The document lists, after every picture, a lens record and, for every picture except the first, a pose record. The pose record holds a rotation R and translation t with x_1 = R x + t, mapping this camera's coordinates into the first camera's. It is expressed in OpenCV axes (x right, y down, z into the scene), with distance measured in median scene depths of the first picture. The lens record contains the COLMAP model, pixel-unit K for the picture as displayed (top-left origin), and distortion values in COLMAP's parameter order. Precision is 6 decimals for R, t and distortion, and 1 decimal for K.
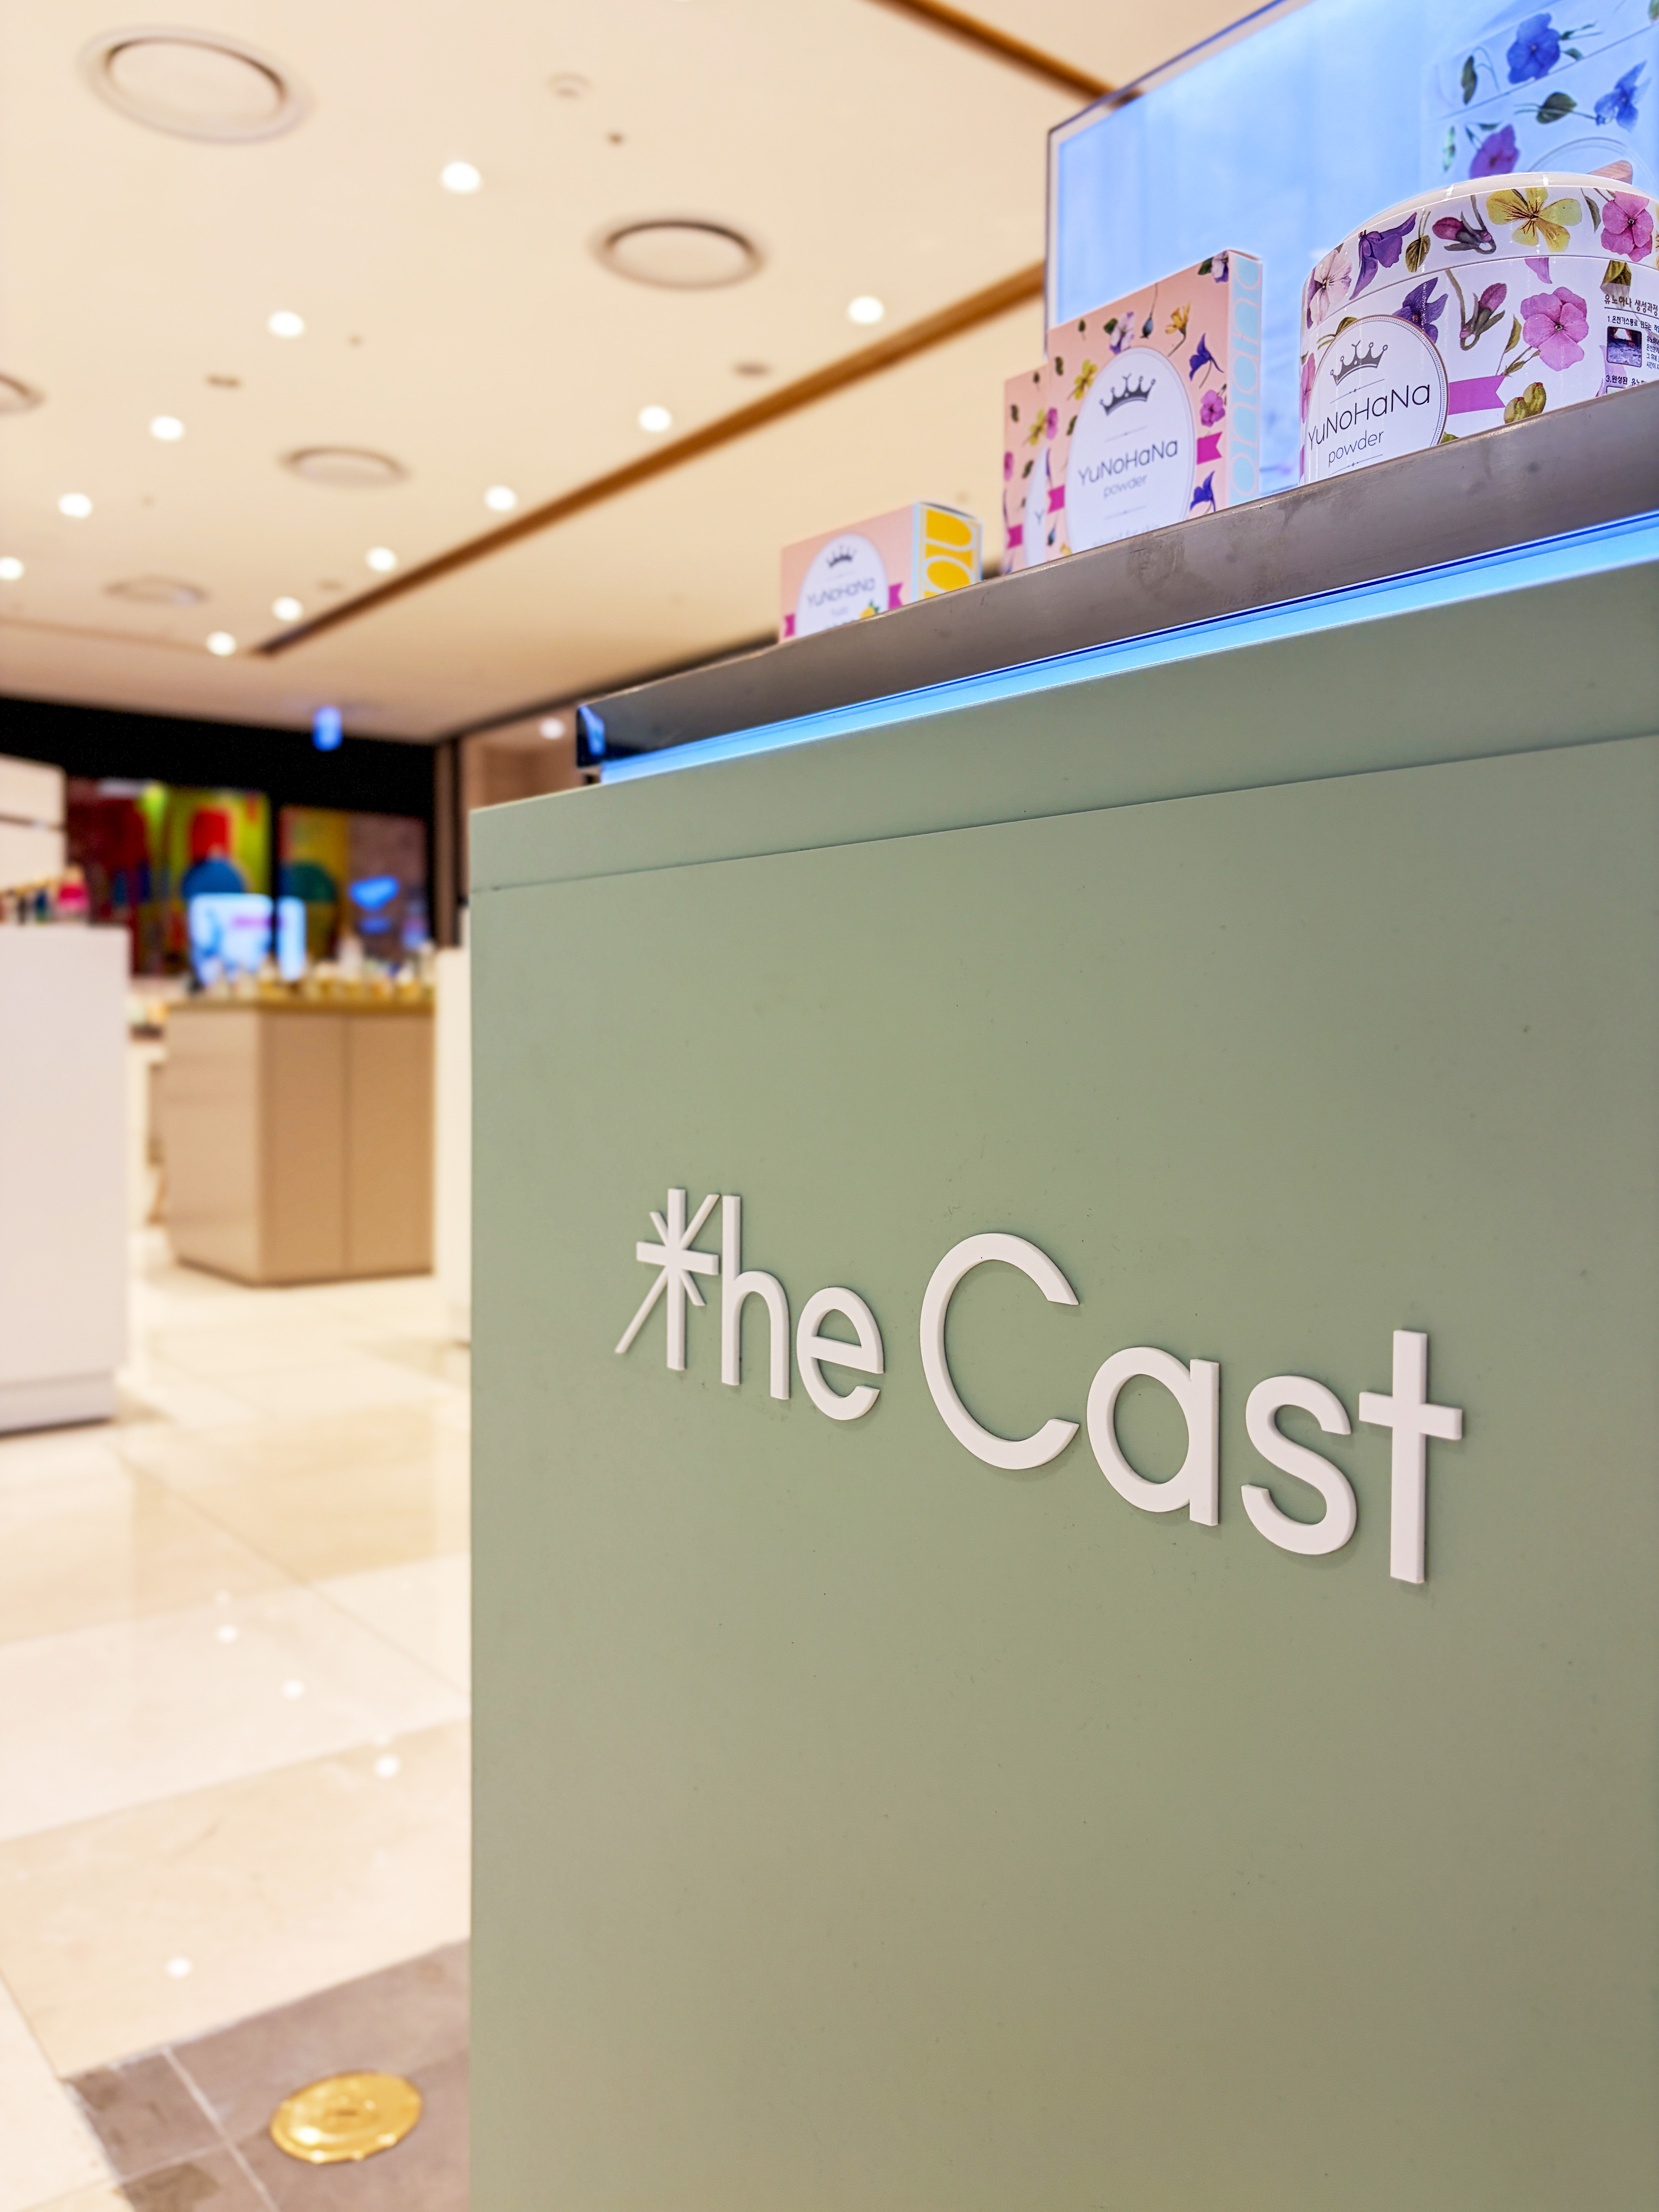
lens RADIAL K [[1742.1, 0, 829.5], [0, 1742.1, 1106.0], [0, 0, 1]] dist [0.054469, -0.000373]
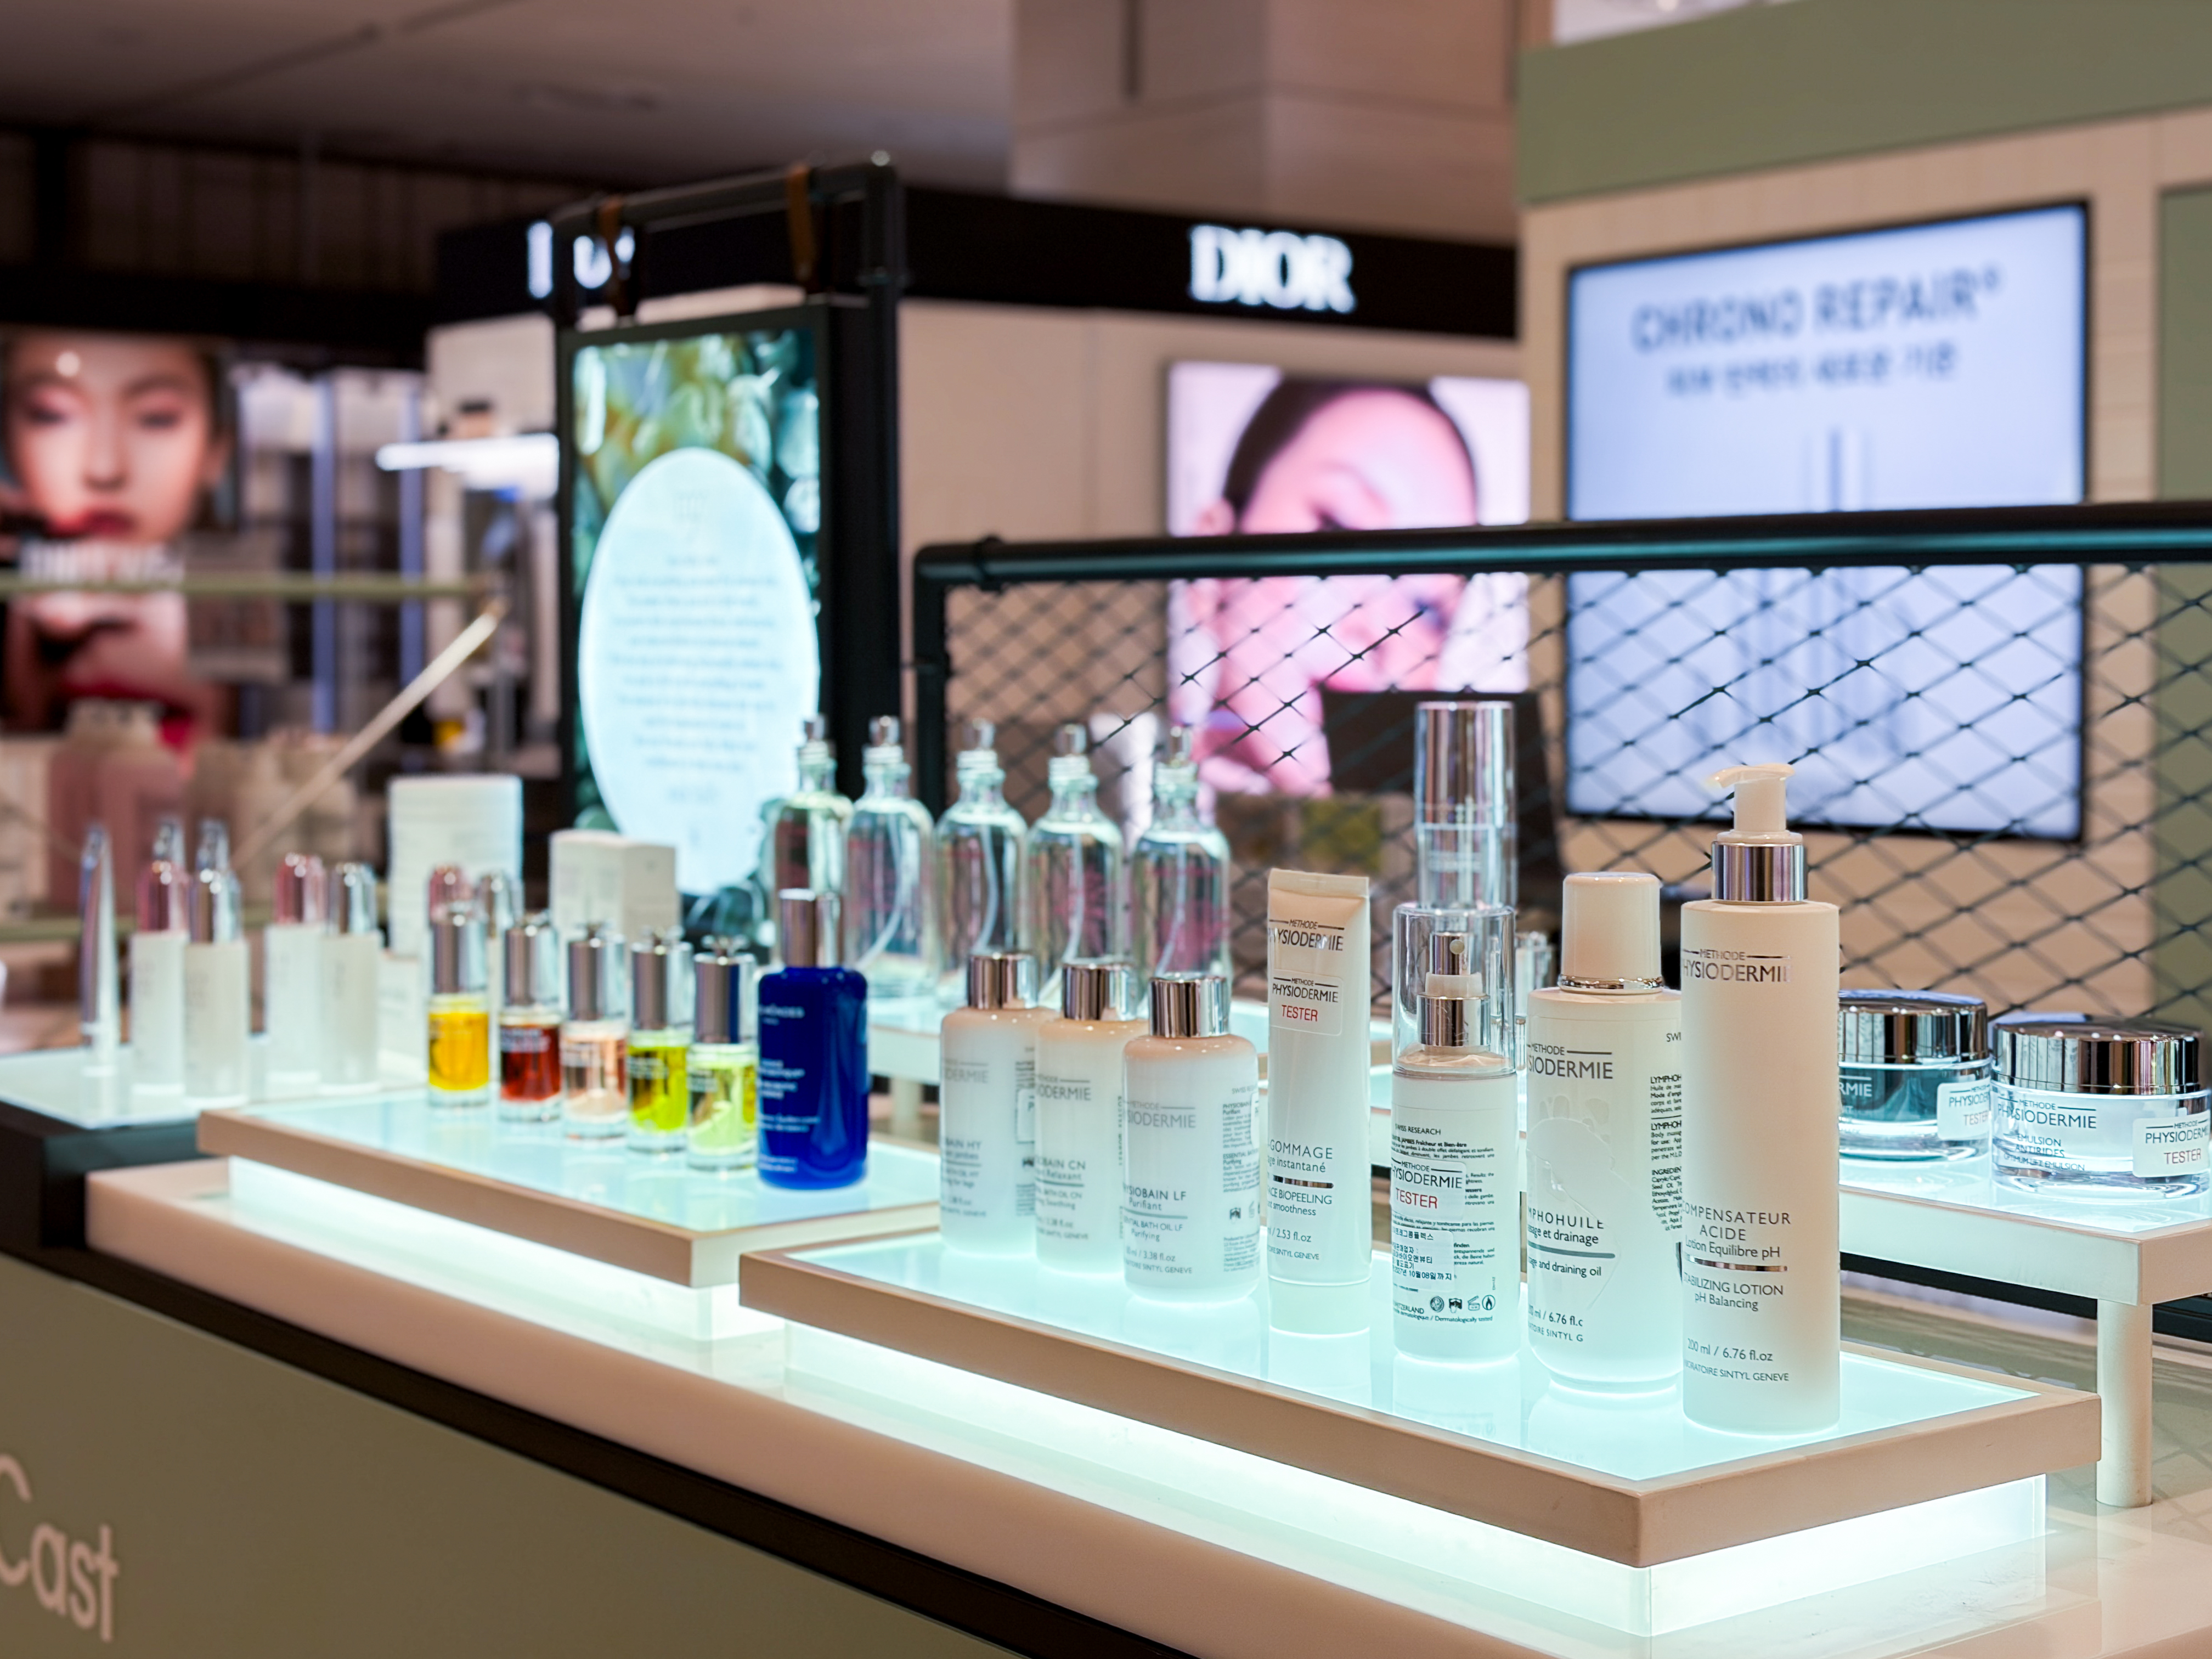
lens RADIAL K [[3366.0, 0, 1106.0], [0, 3366.0, 829.5], [0, 0, 1]] dist [0.162739, -0.172373]
pose [[0.999948, -0.004079, 0.009361, 1.286917], [0.003951, 0.999899, 0.013680, -0.667856], [-0.009416, -0.013643, 0.999863, -2.759684]]
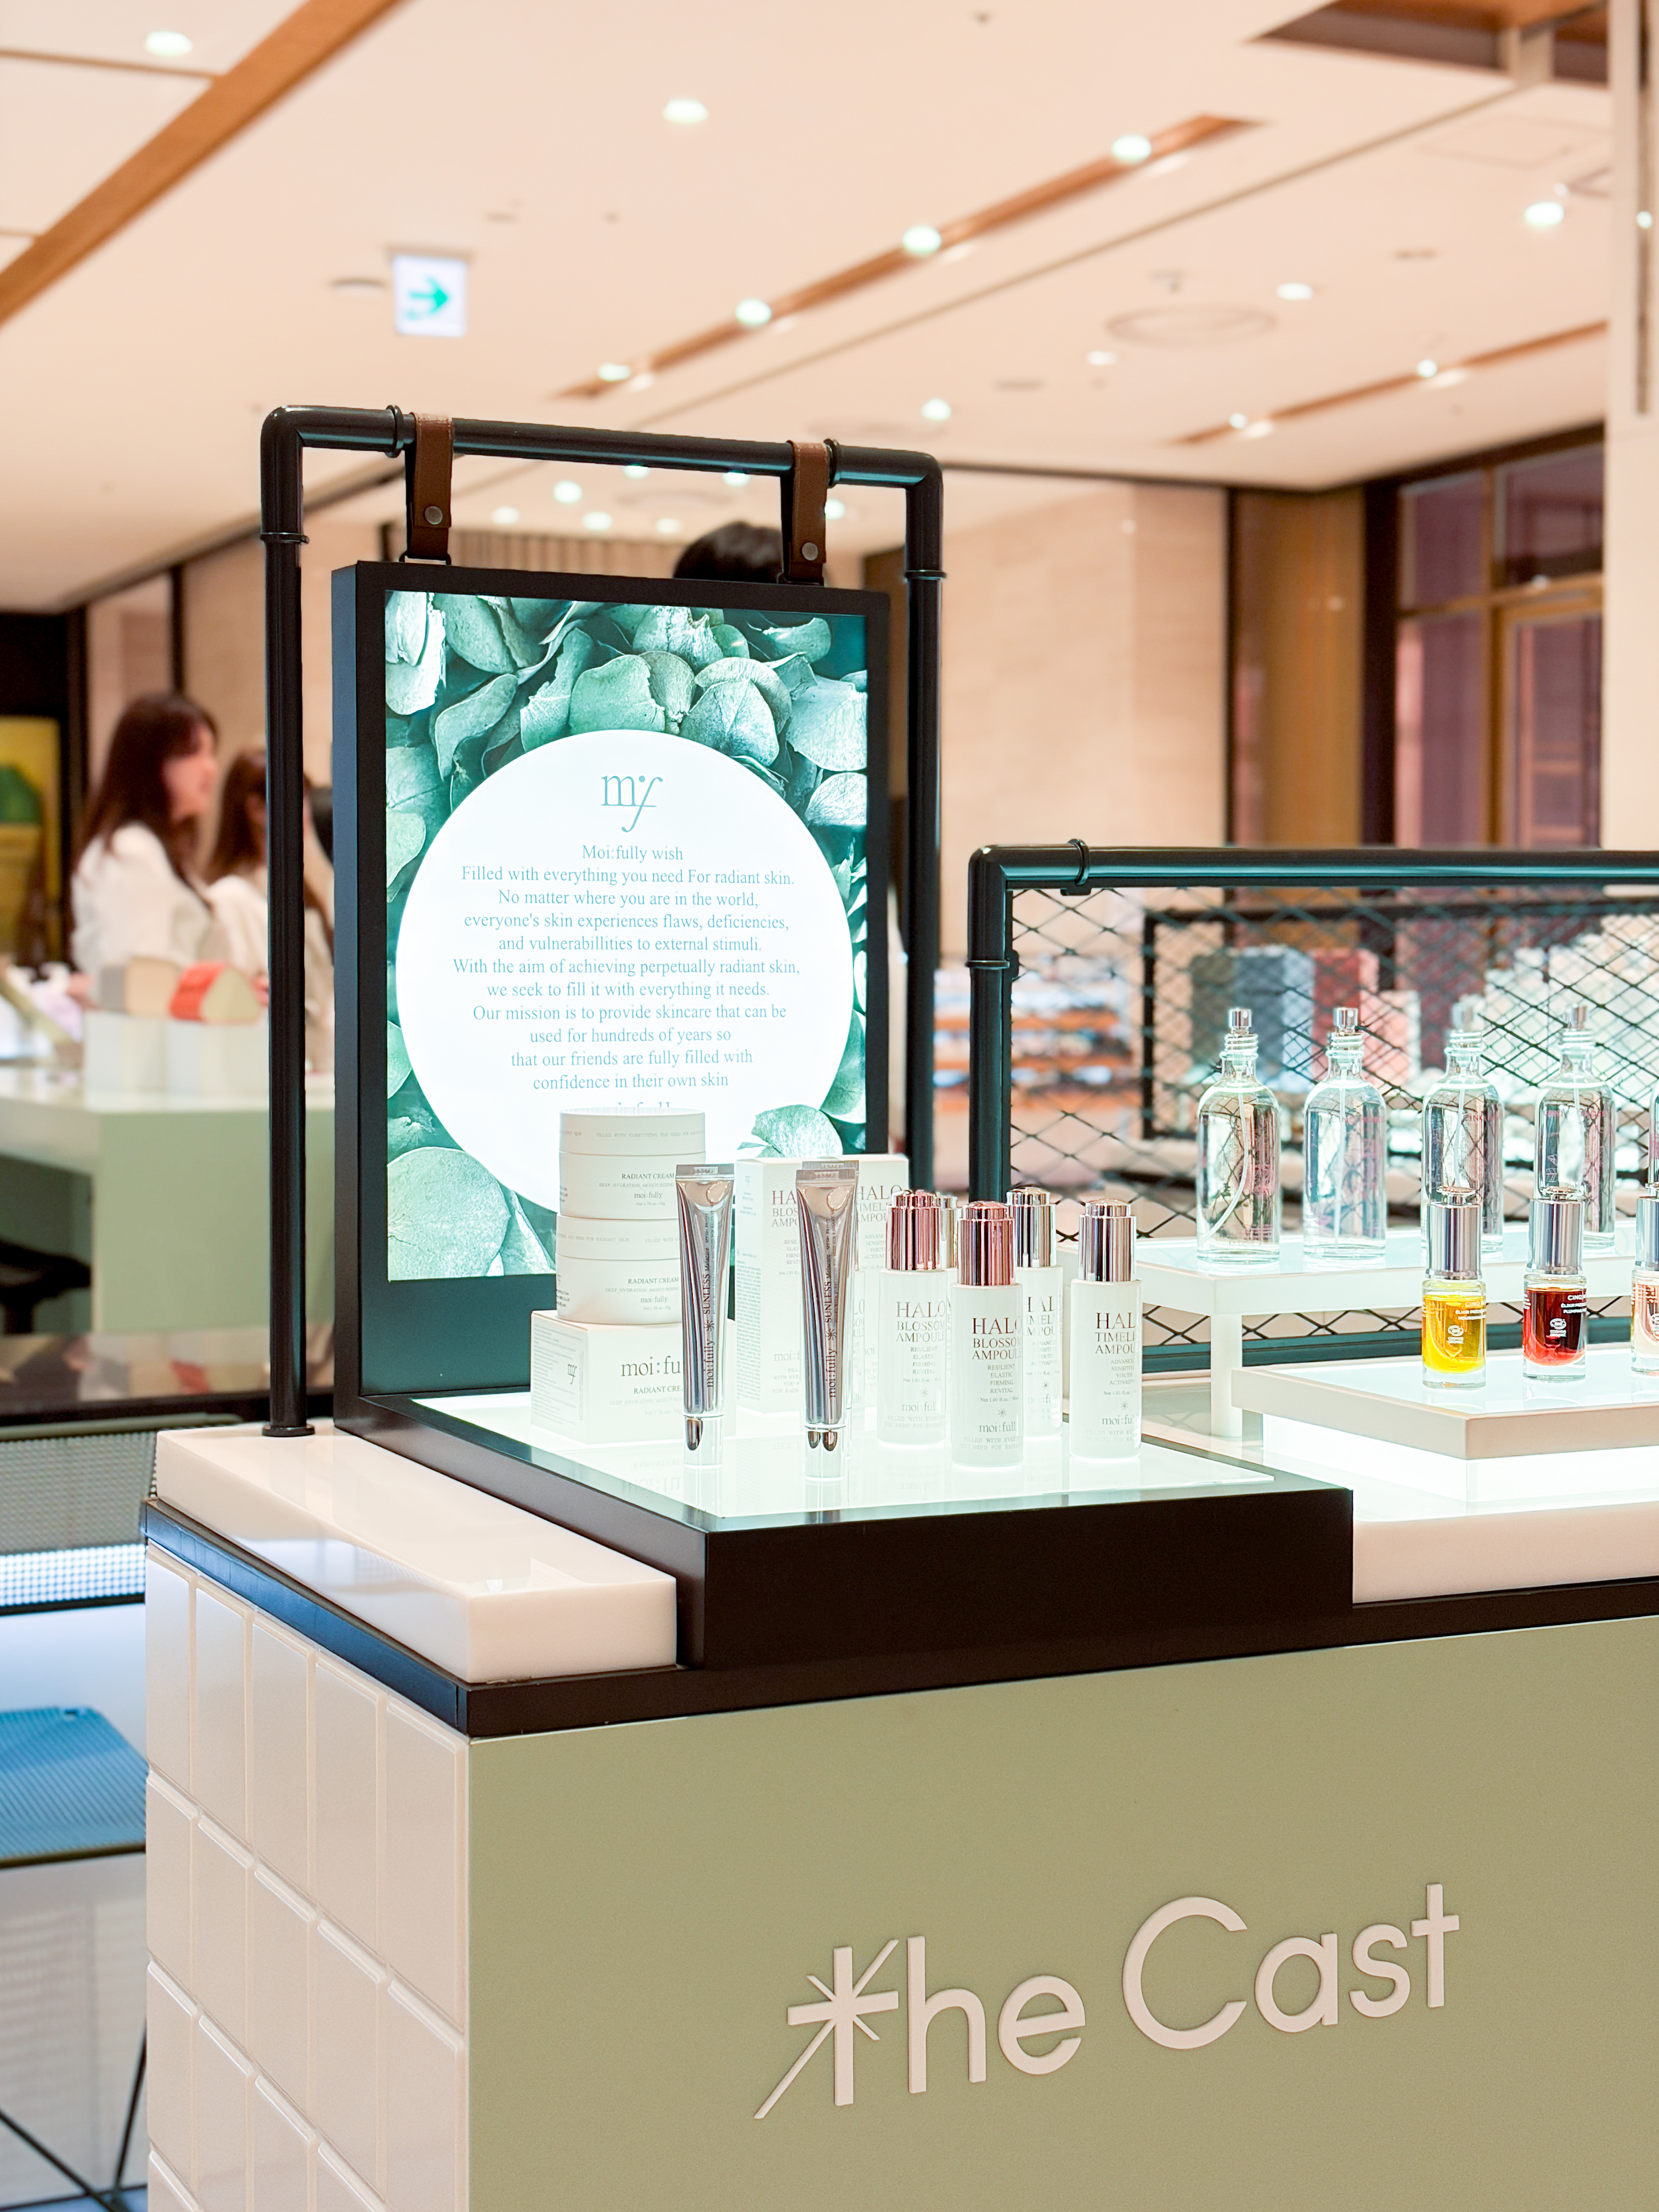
lens RADIAL K [[3366.0, 0, 829.5], [0, 3366.0, 1106.0], [0, 0, 1]] dist [0.162739, -0.172373]
pose [[0.211790, -0.050558, 0.976007, -3.063367], [0.049218, 0.997946, 0.041015, -0.819147], [-0.976075, 0.039350, 0.213843, 0.661116]]
